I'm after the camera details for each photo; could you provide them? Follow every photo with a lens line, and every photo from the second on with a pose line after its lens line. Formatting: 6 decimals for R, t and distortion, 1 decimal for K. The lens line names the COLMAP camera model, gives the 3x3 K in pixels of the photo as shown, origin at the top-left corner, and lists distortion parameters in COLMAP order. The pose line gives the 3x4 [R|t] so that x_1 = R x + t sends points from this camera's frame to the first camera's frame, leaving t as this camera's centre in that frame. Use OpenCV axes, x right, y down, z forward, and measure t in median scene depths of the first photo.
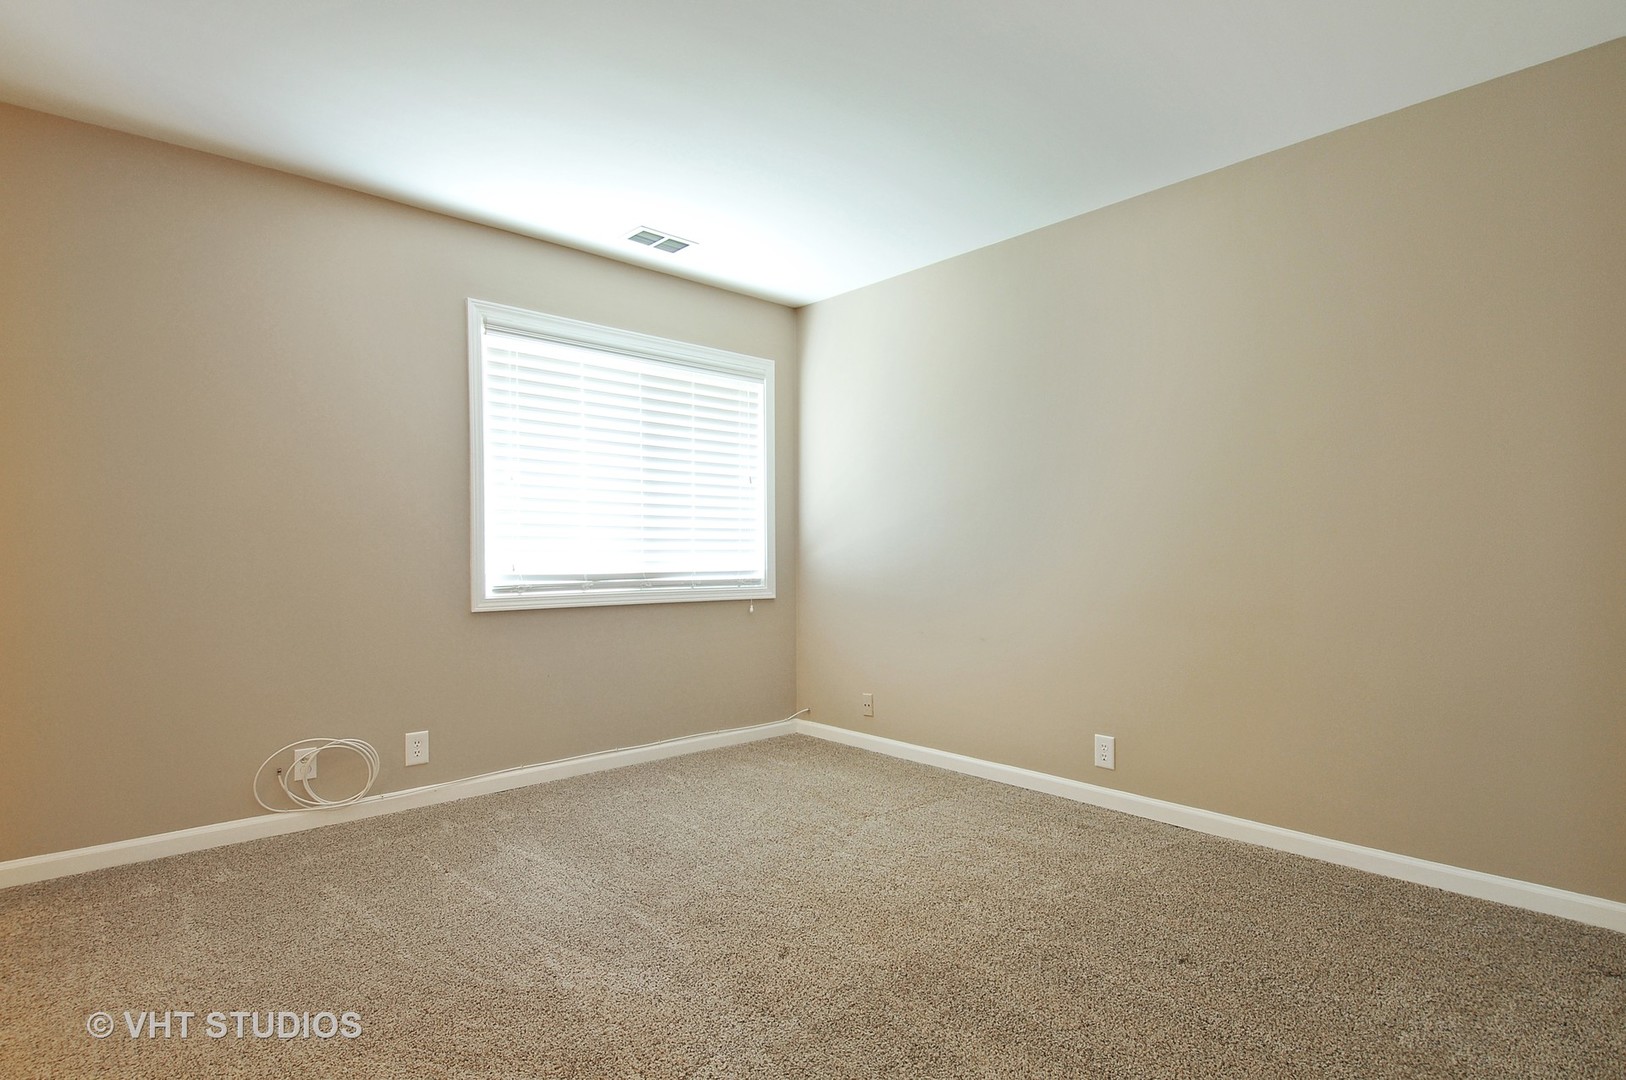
lens RADIAL K [[848.3, 0, 838.6], [0, 848.3, 558.1], [0, 0, 1]] dist [0.031232, -0.035709]
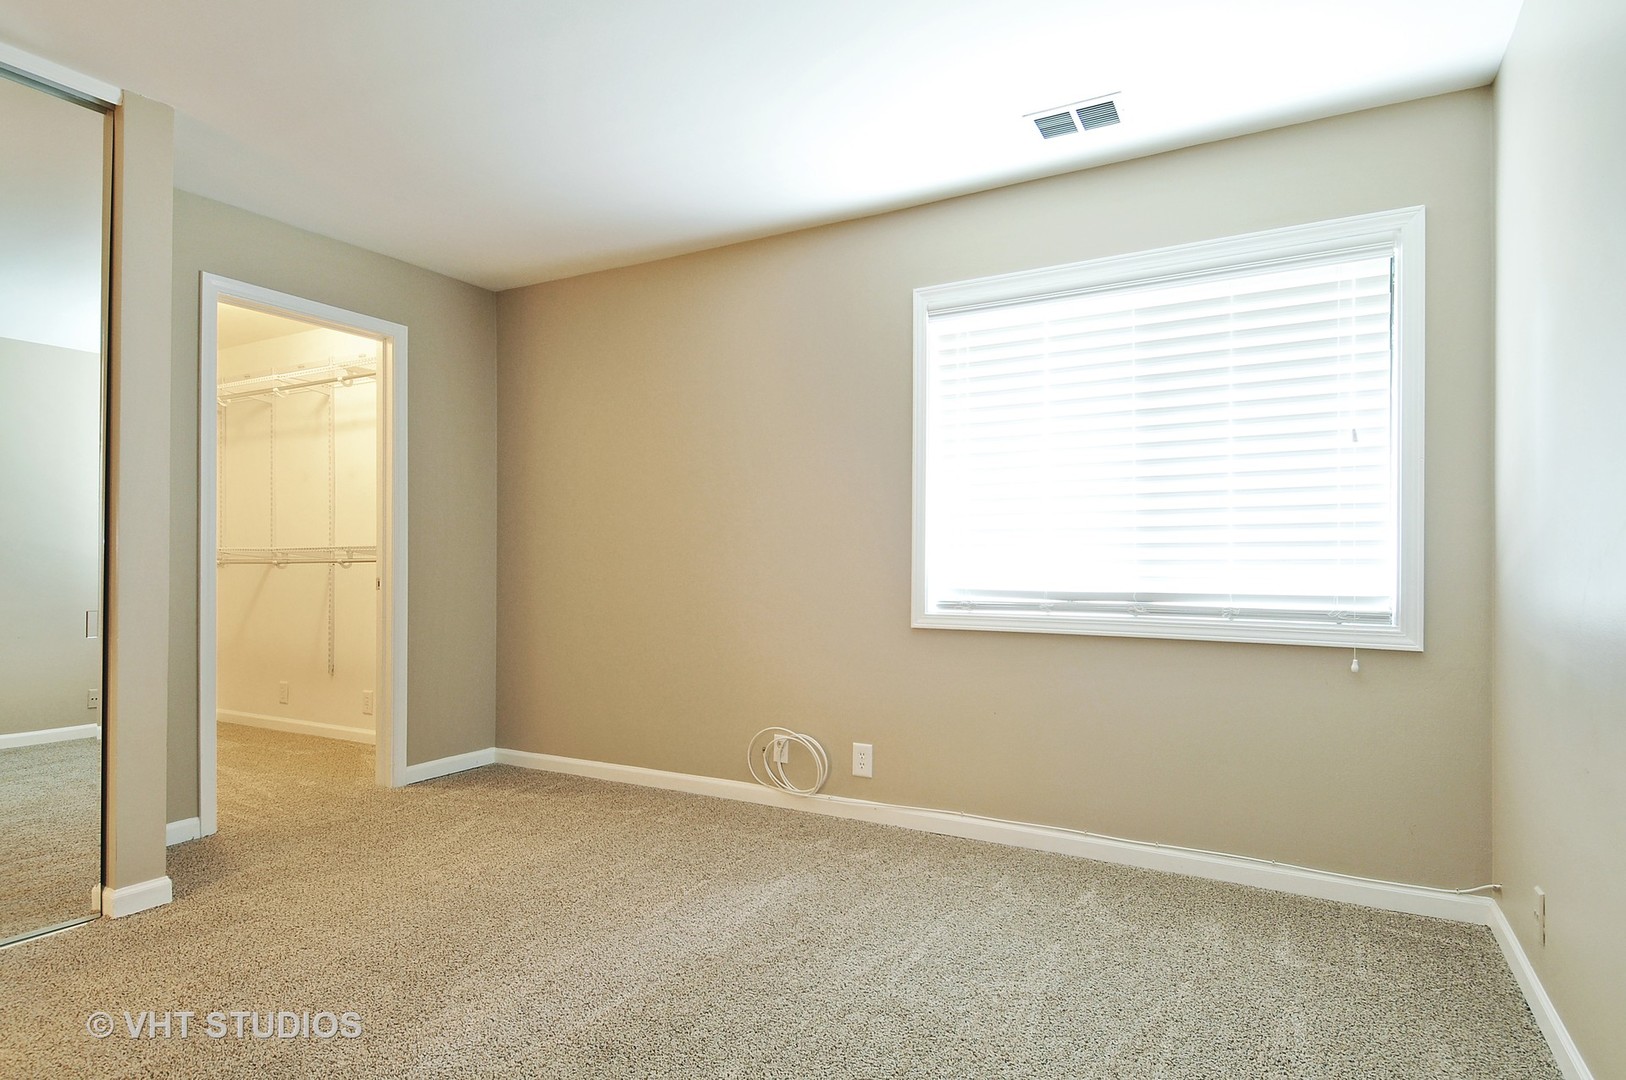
lens RADIAL K [[848.3, 0, 838.6], [0, 848.3, 558.1], [0, 0, 1]] dist [0.031232, -0.035709]
pose [[0.301585, -0.003591, -0.953432, 0.408785], [-0.007305, 0.999955, -0.006077, -0.005756], [0.953411, 0.008797, 0.301545, 0.622646]]
